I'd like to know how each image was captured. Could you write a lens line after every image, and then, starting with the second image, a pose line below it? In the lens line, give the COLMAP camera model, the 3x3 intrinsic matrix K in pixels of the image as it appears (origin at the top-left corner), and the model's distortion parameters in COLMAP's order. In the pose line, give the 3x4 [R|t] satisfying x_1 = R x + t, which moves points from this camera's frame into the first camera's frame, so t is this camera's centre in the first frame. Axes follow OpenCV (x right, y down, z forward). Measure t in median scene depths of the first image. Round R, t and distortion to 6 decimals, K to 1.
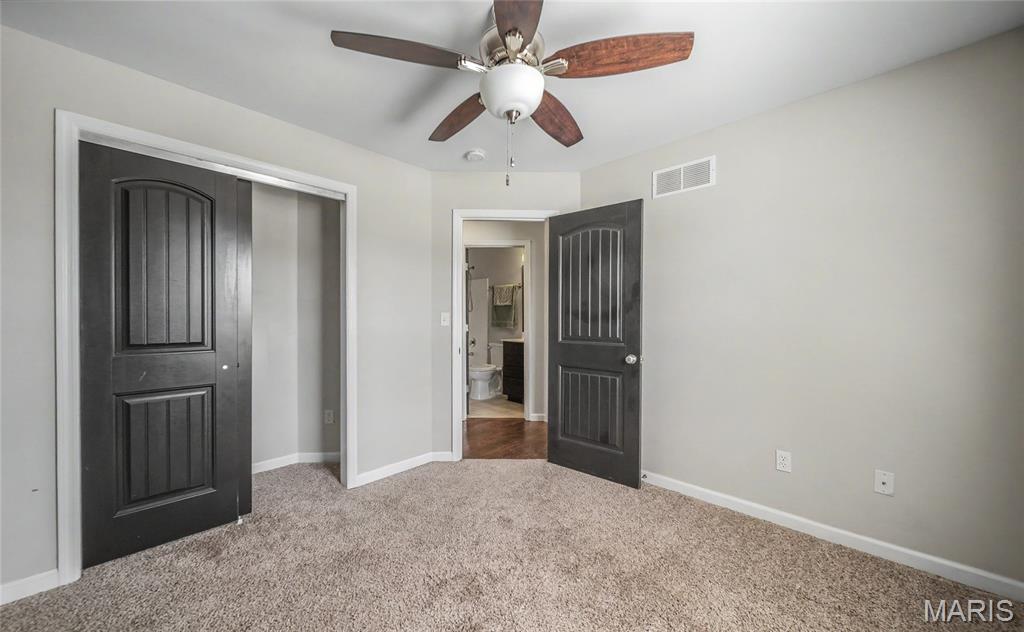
lens RADIAL K [[369.6, 0, 513.4], [0, 369.6, 320.3], [0, 0, 1]] dist [-0.033264, 0.018489]
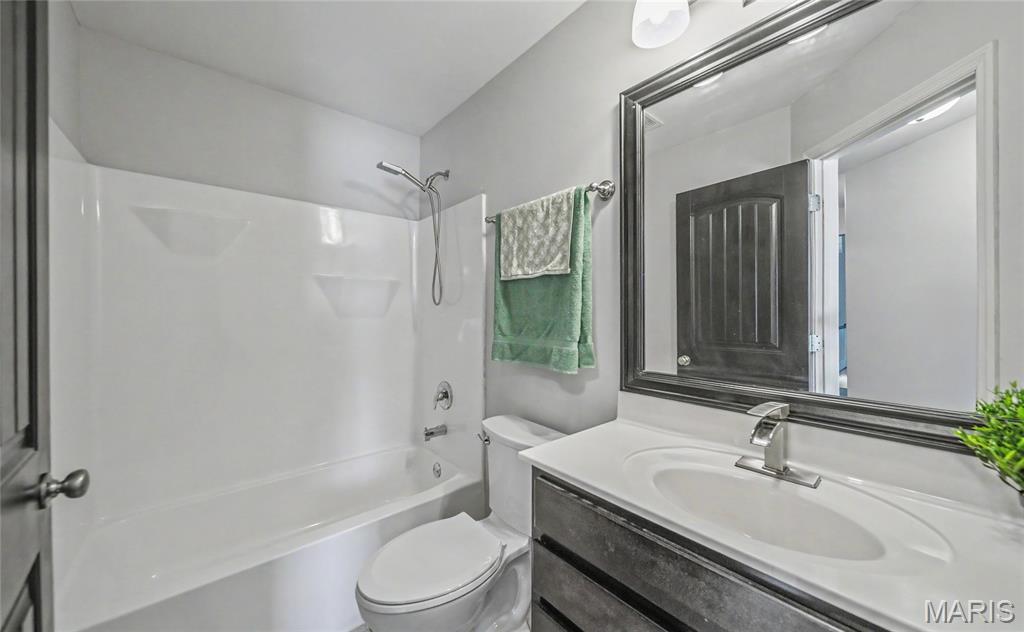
lens RADIAL K [[373.7, 0, 516.4], [0, 373.7, 314.6], [0, 0, 1]] dist [0.000435, 0.000034]
pose [[0.995830, -0.009740, -0.090711, -0.017452], [0.009059, 0.999928, -0.007913, -0.013838], [0.090782, 0.007058, 0.995846, 0.757076]]
